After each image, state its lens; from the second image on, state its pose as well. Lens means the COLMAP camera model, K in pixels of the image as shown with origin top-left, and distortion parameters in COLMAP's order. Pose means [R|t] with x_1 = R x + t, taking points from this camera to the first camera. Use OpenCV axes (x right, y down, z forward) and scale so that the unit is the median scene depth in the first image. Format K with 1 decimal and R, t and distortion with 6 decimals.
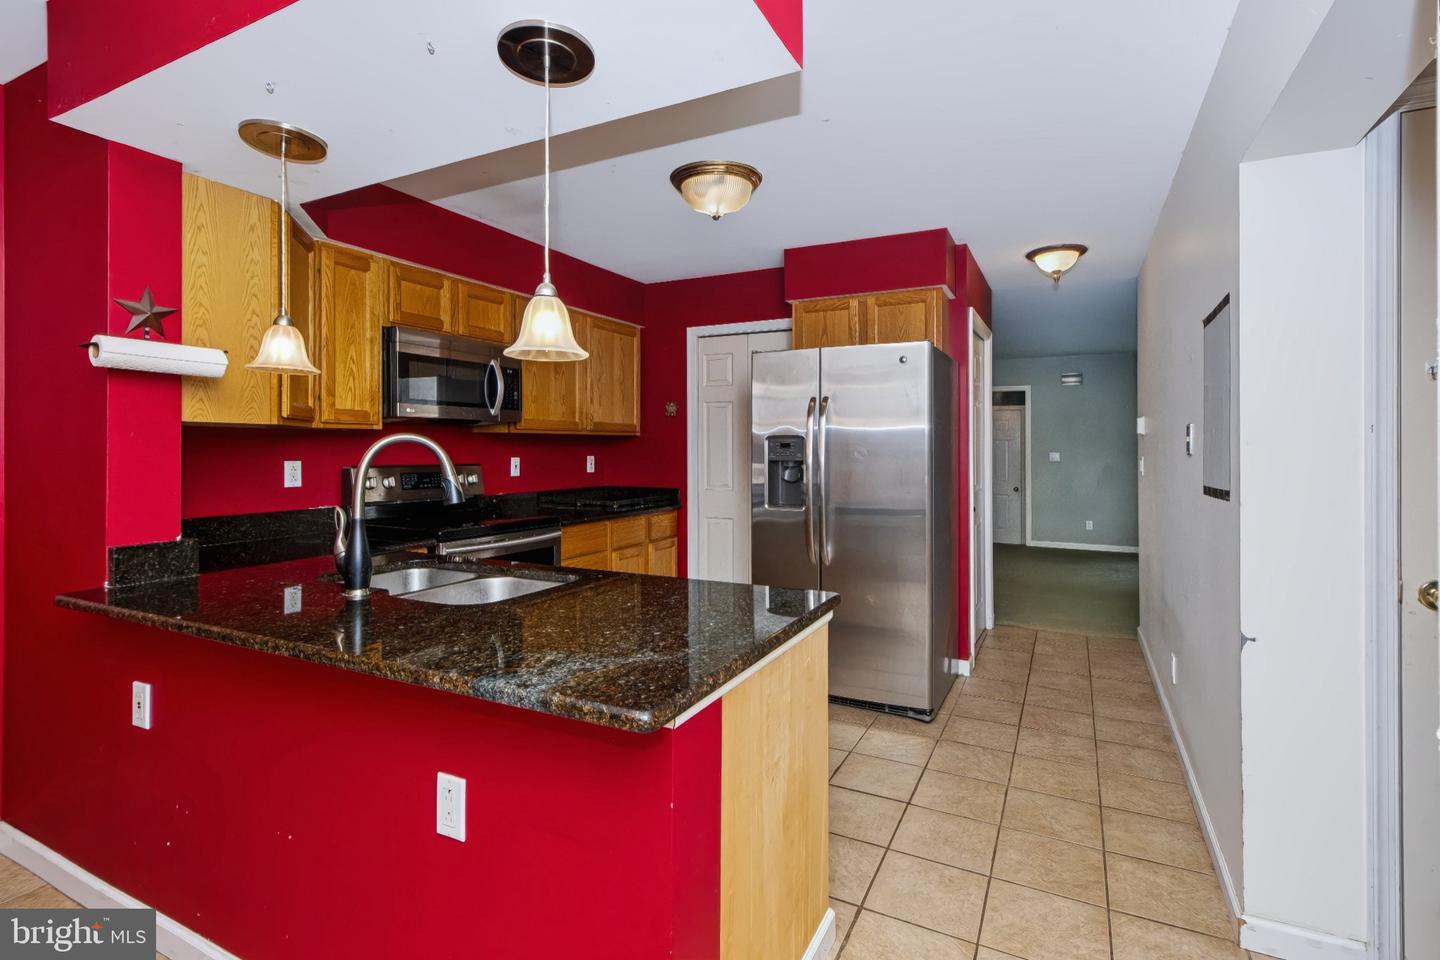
lens RADIAL K [[685.8, 0, 725.2], [0, 685.8, 445.5], [0, 0, 1]] dist [0.000980, 0.000262]
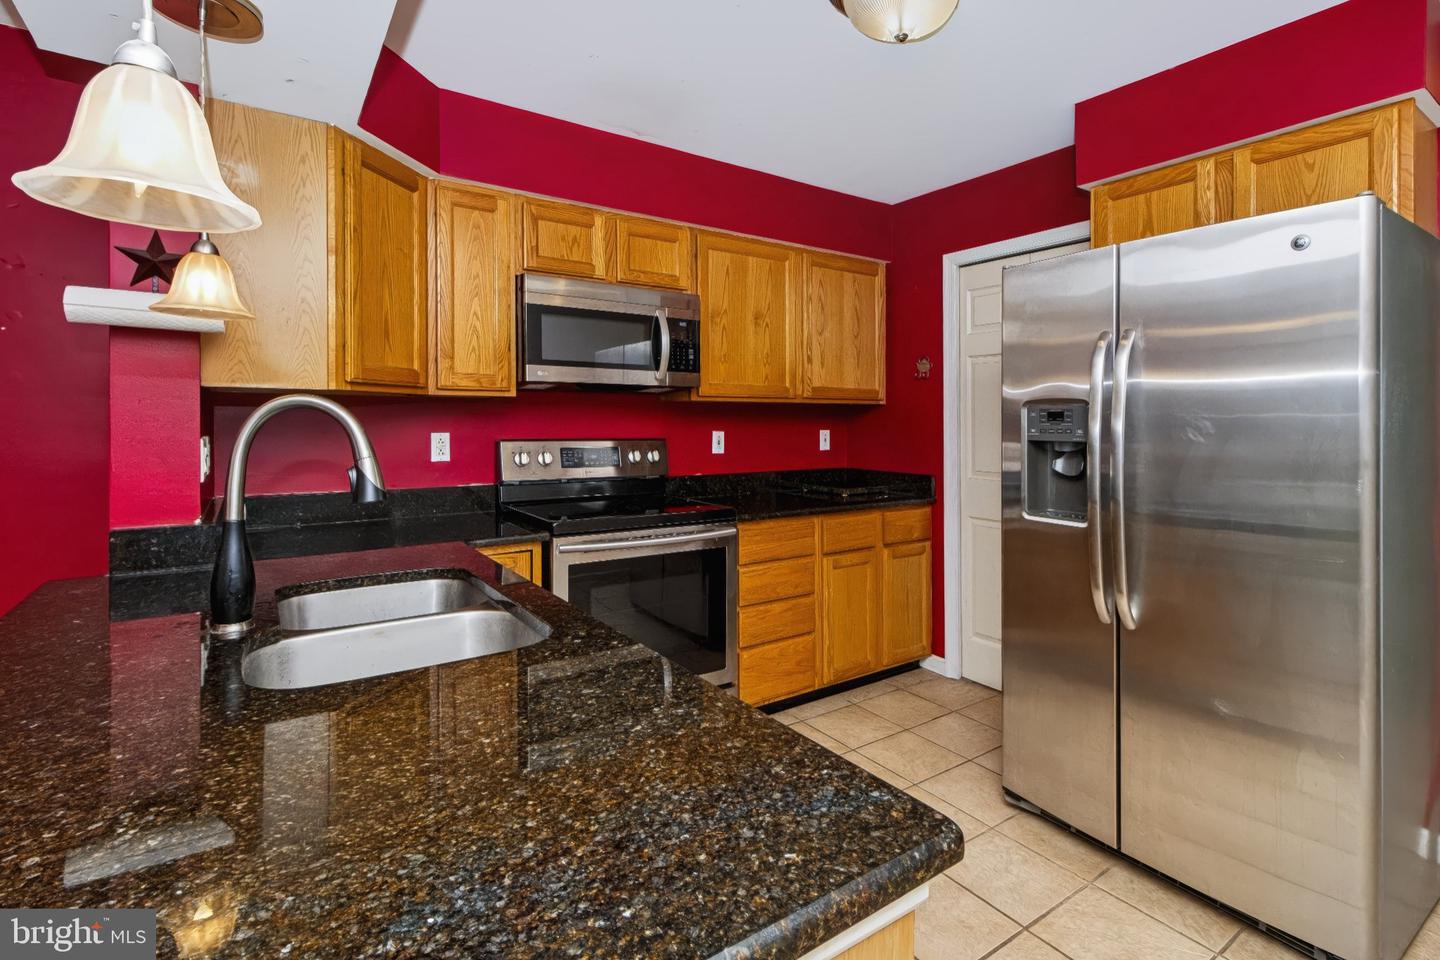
lens RADIAL K [[686.9, 0, 721.0], [0, 686.9, 419.3], [0, 0, 1]] dist [-0.002672, 0.000631]
pose [[0.878700, 0.002270, -0.477369, 0.114490], [-0.001723, 0.999997, 0.001584, 0.002397], [0.477372, -0.000569, 0.878701, 0.329451]]
